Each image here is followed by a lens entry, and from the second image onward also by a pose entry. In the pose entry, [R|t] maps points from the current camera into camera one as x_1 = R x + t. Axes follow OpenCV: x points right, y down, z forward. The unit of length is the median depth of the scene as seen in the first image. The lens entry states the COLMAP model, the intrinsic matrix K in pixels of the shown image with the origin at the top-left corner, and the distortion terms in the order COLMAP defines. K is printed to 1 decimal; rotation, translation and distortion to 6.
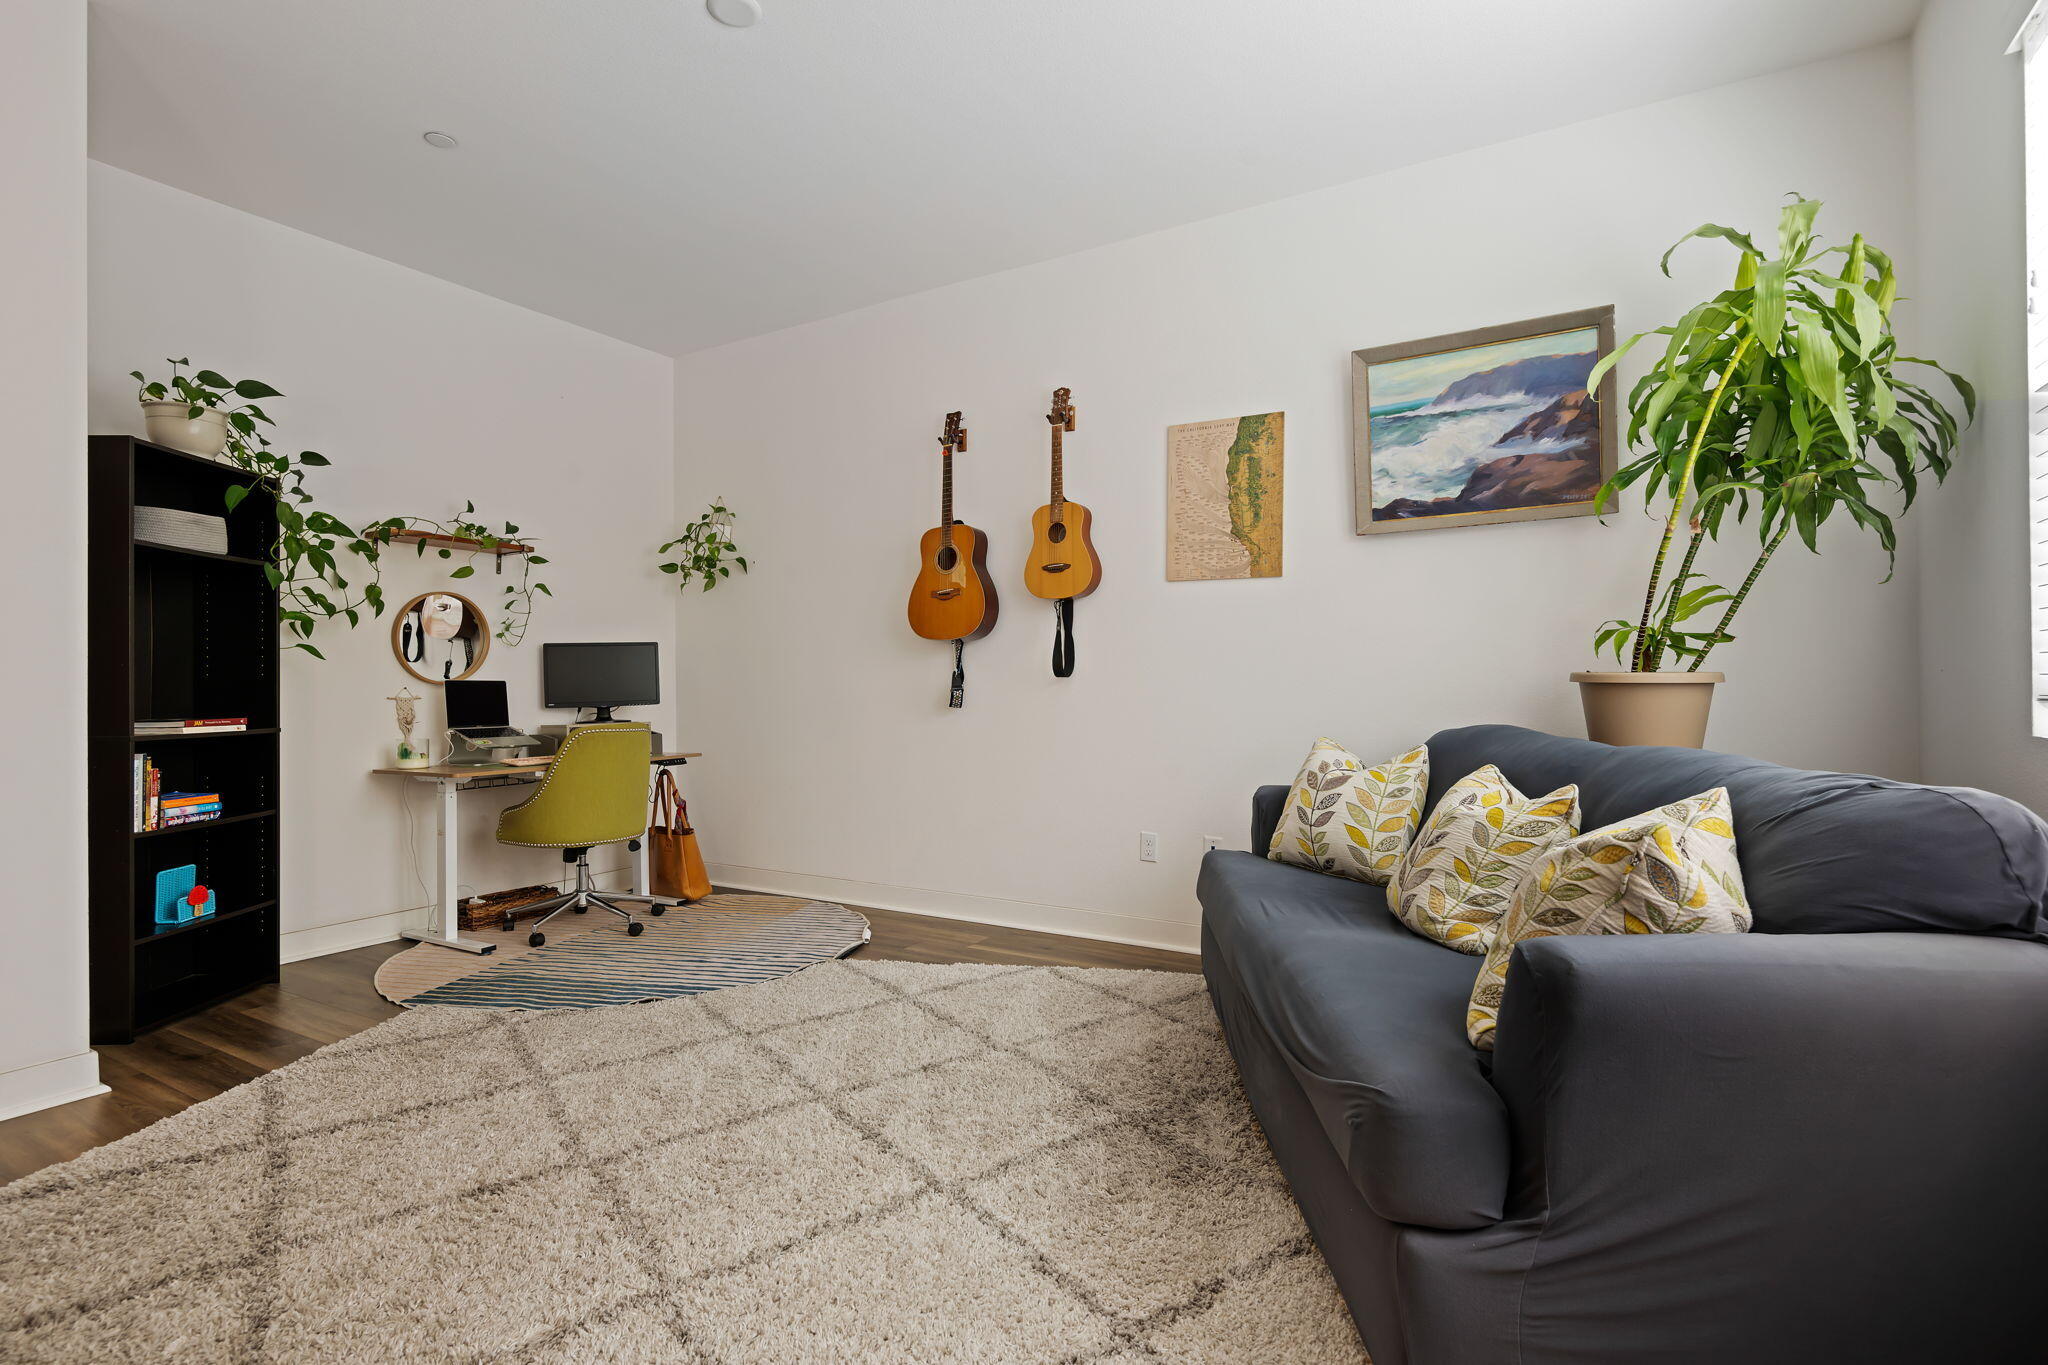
lens RADIAL K [[1003.5, 0, 1016.5], [0, 1003.5, 686.5], [0, 0, 1]] dist [0.014017, 0.000060]
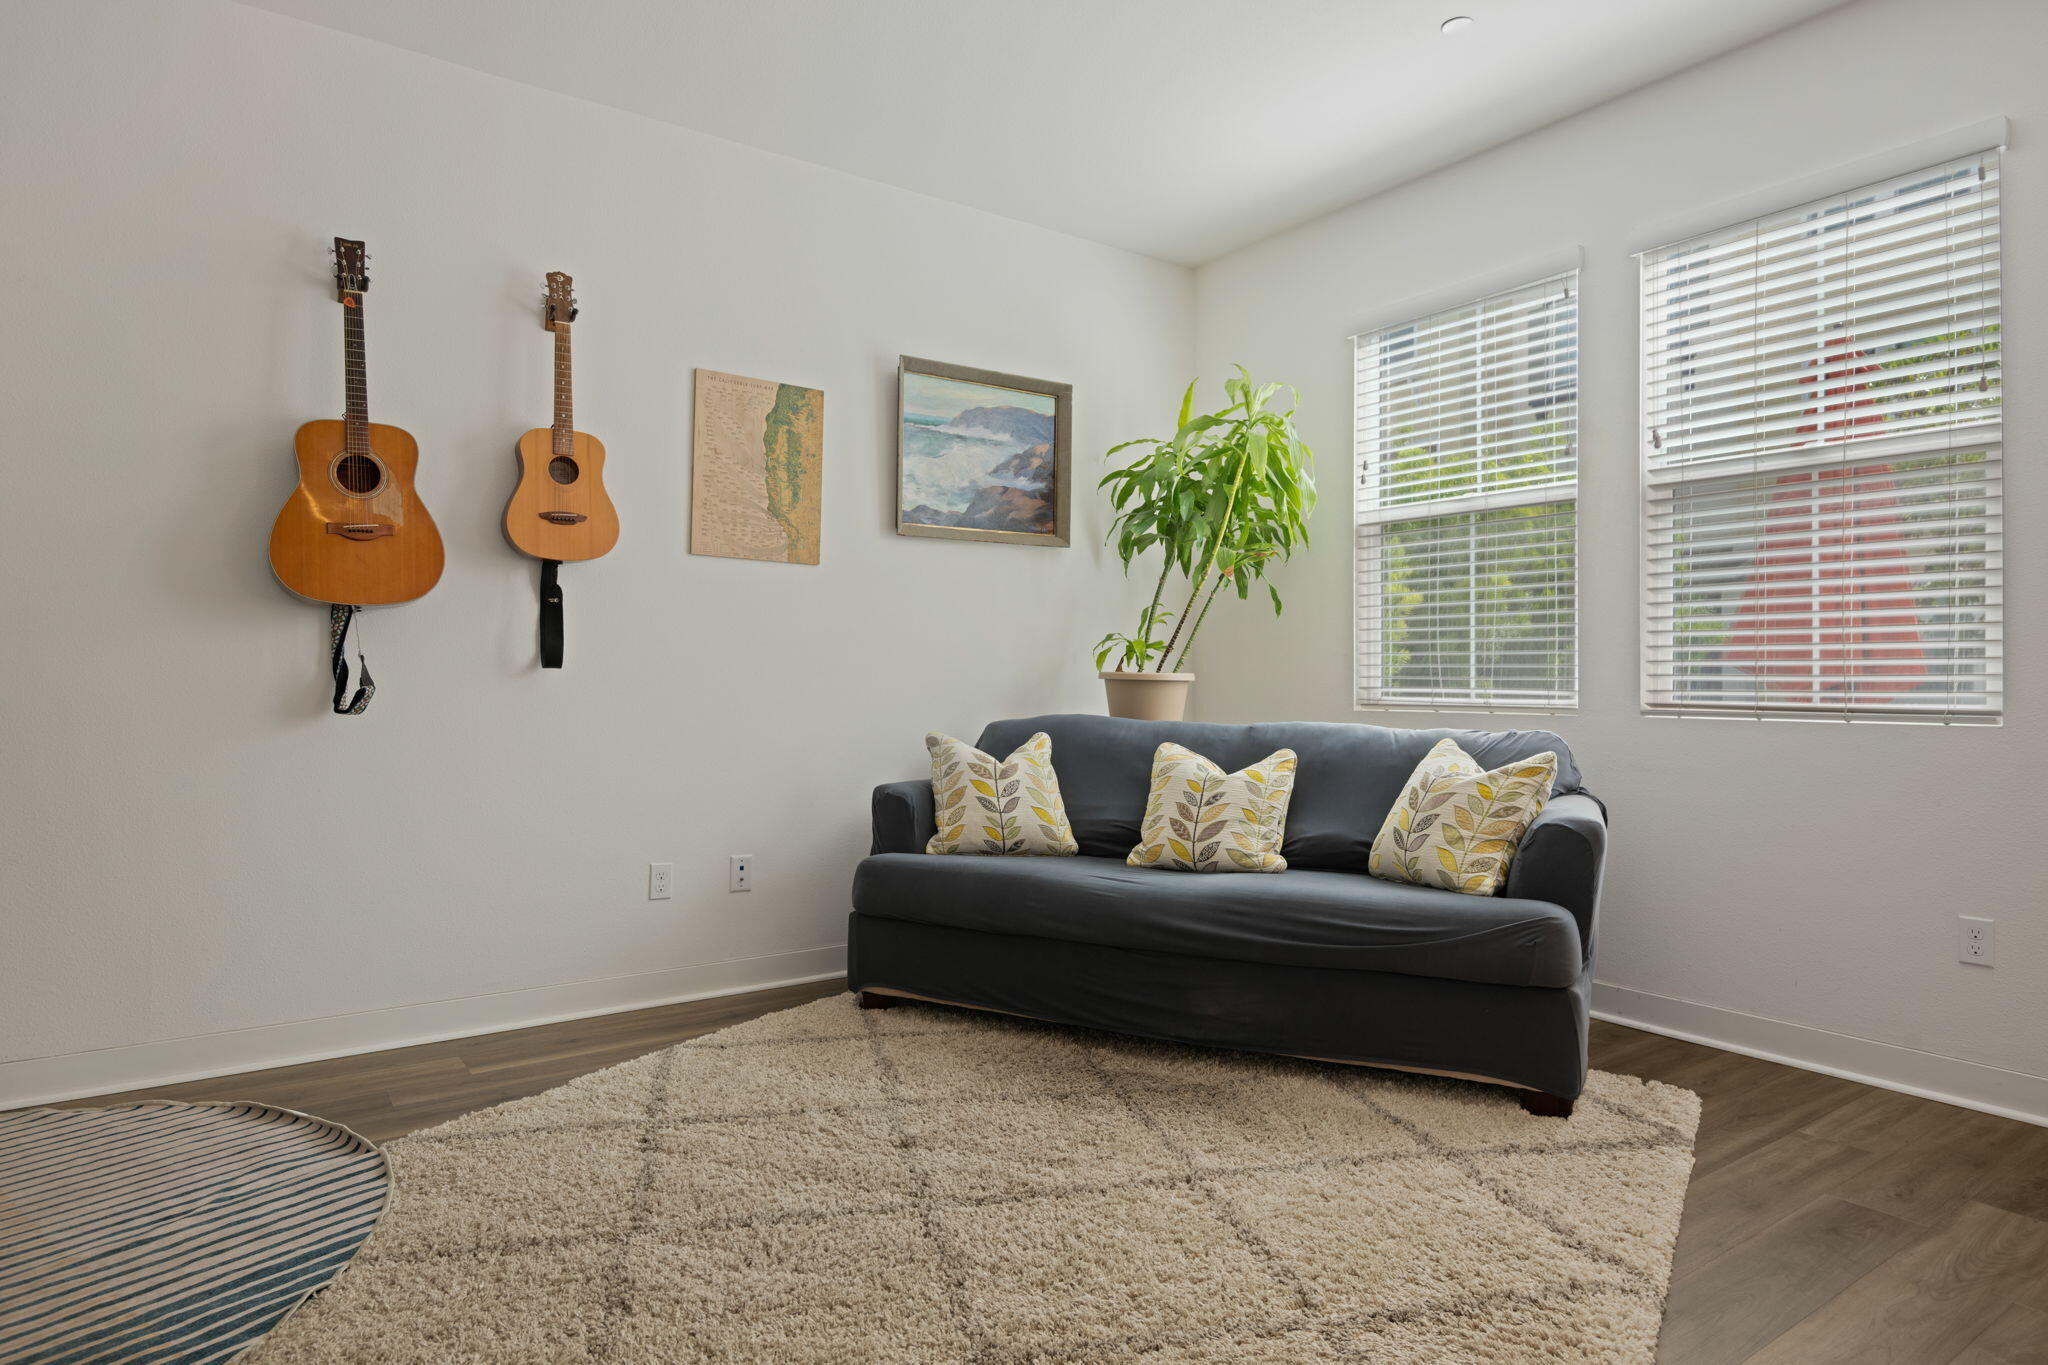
lens RADIAL K [[1217.9, 0, 1021.3], [0, 1217.9, 681.9], [0, 0, 1]] dist [0.003131, -0.003185]
pose [[0.378876, 0.004530, 0.925436, -0.738115], [-0.001650, 0.999990, -0.004219, 0.004209], [-0.925446, 0.000072, 0.378879, 0.404682]]
